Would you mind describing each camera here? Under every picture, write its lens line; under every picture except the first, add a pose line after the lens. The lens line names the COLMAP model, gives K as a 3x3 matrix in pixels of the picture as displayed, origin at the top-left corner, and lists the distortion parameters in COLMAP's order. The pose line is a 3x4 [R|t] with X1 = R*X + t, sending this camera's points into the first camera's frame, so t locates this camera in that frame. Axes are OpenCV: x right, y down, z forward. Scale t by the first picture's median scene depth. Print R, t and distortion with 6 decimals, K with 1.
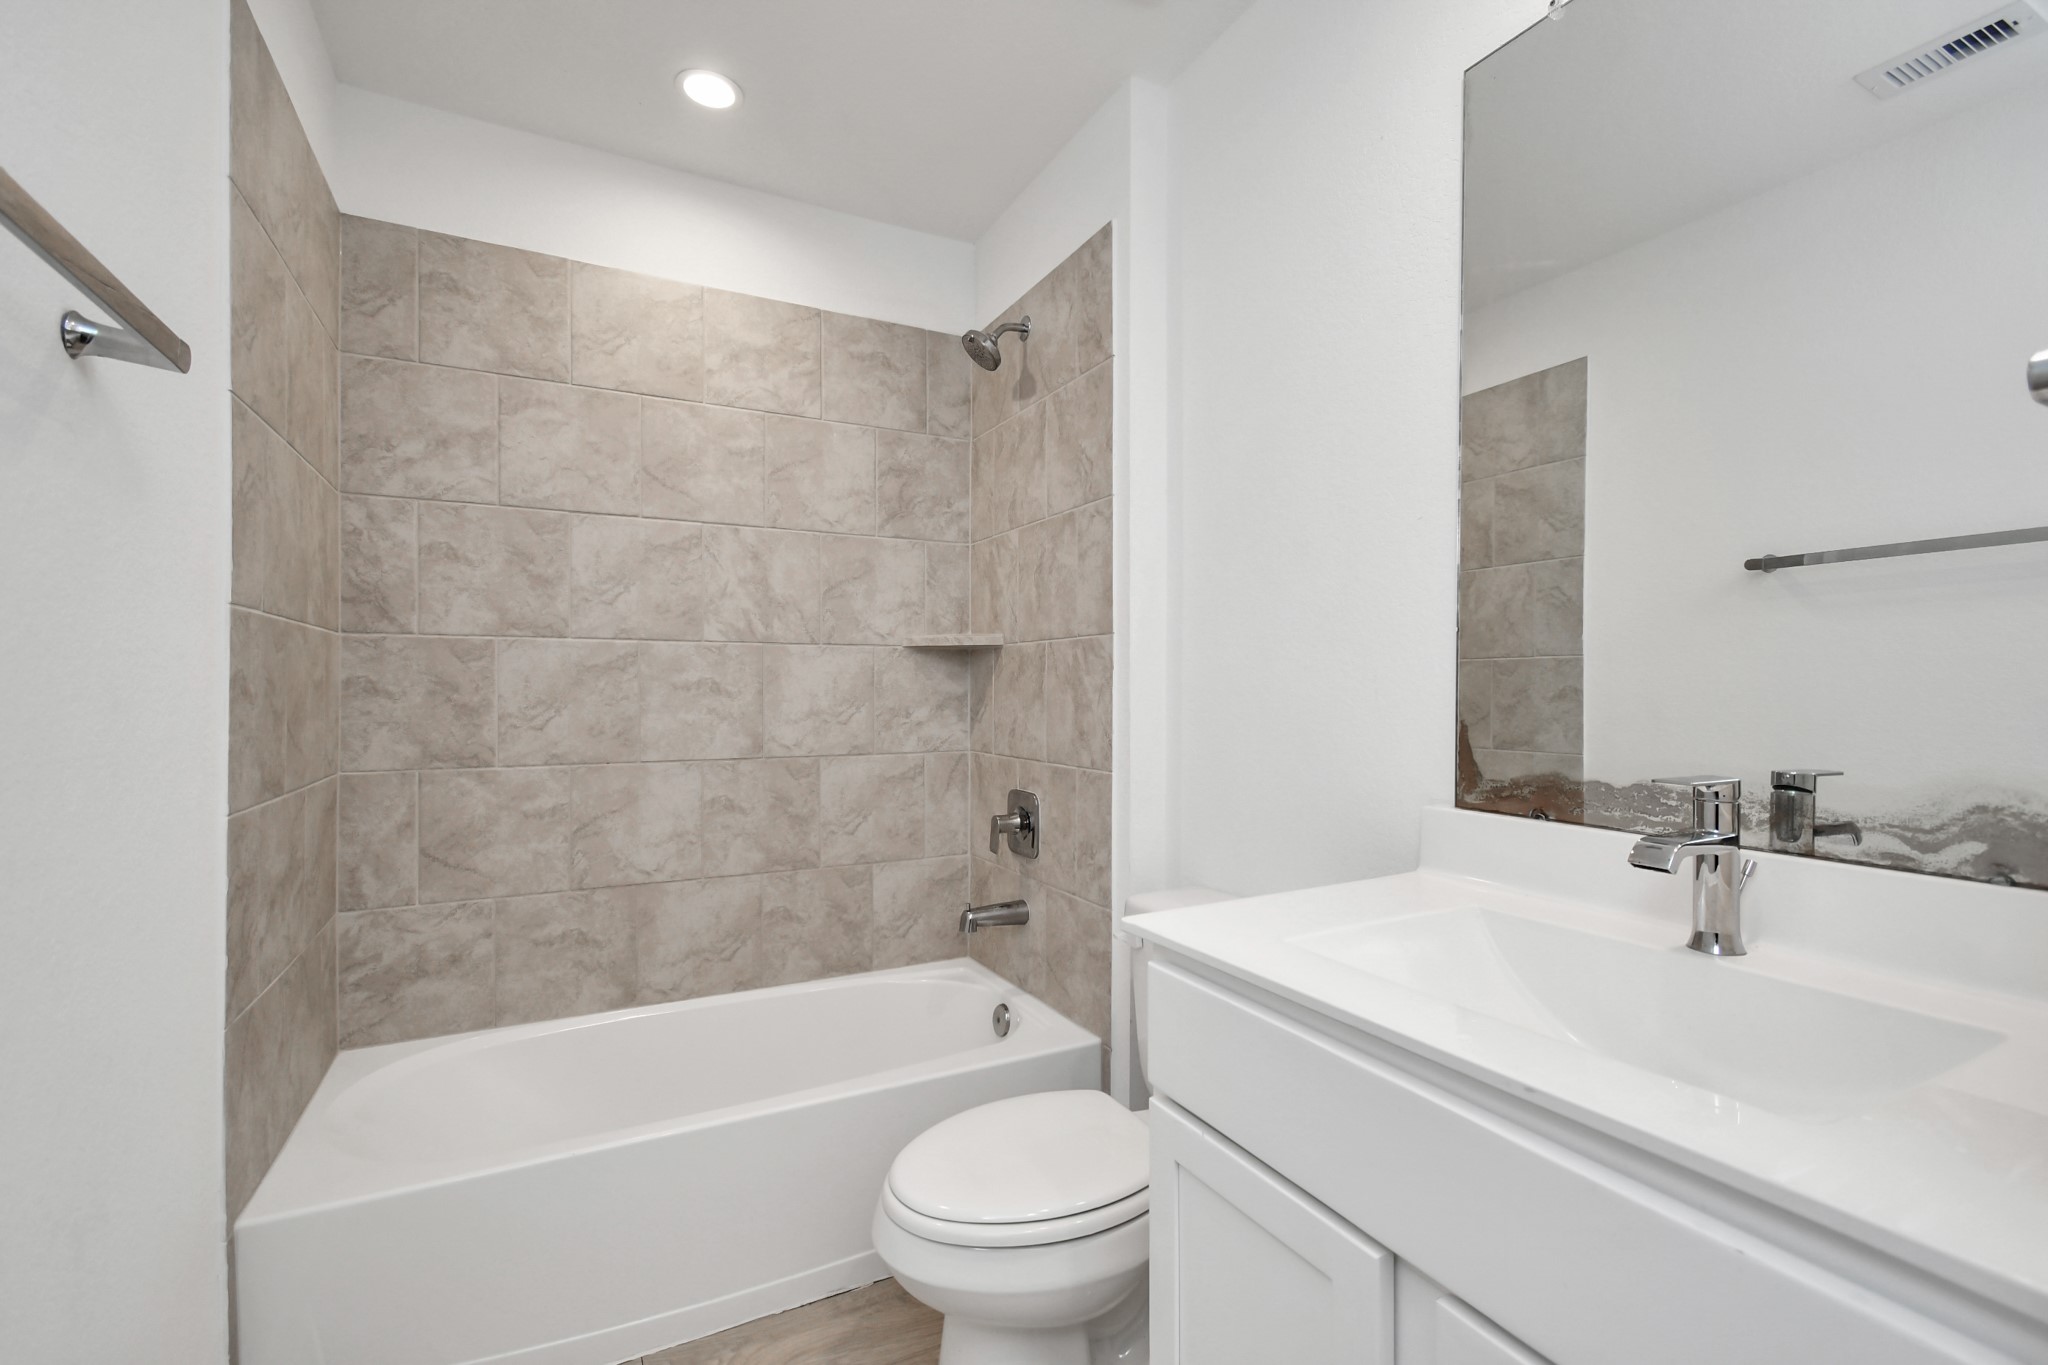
lens RADIAL K [[901.8, 0, 1024.6], [0, 901.8, 695.6], [0, 0, 1]] dist [0.013872, -0.006084]
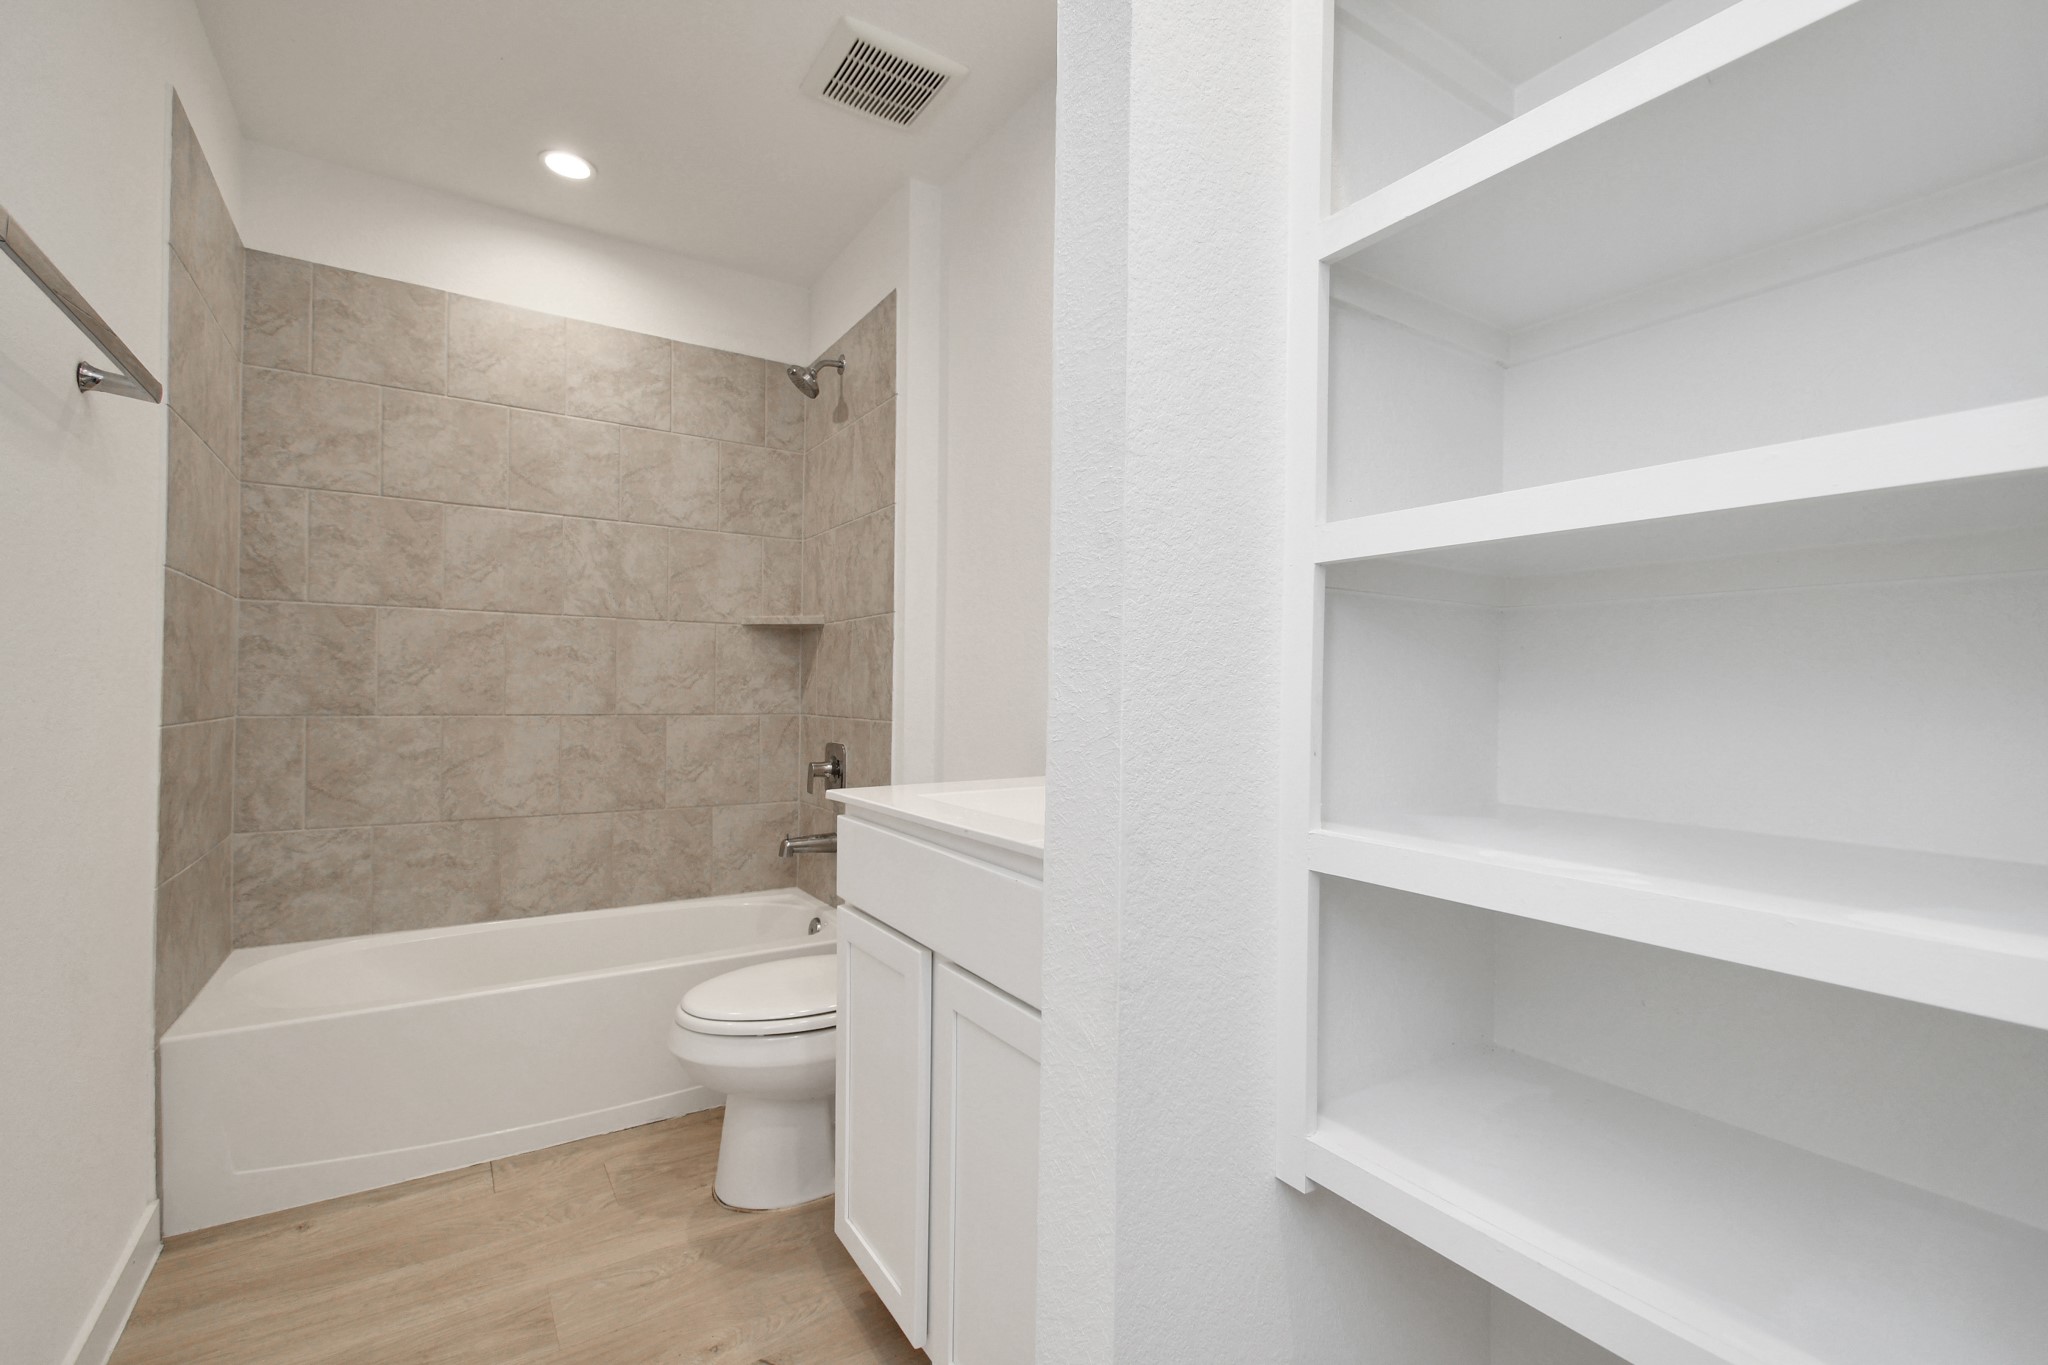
lens RADIAL K [[901.8, 0, 1024.6], [0, 901.8, 695.6], [0, 0, 1]] dist [0.013872, -0.006084]
pose [[0.995479, 0.010853, 0.094364, 0.149022], [-0.010410, 0.999932, -0.005183, 0.049314], [-0.094414, 0.004177, 0.995524, -0.260746]]
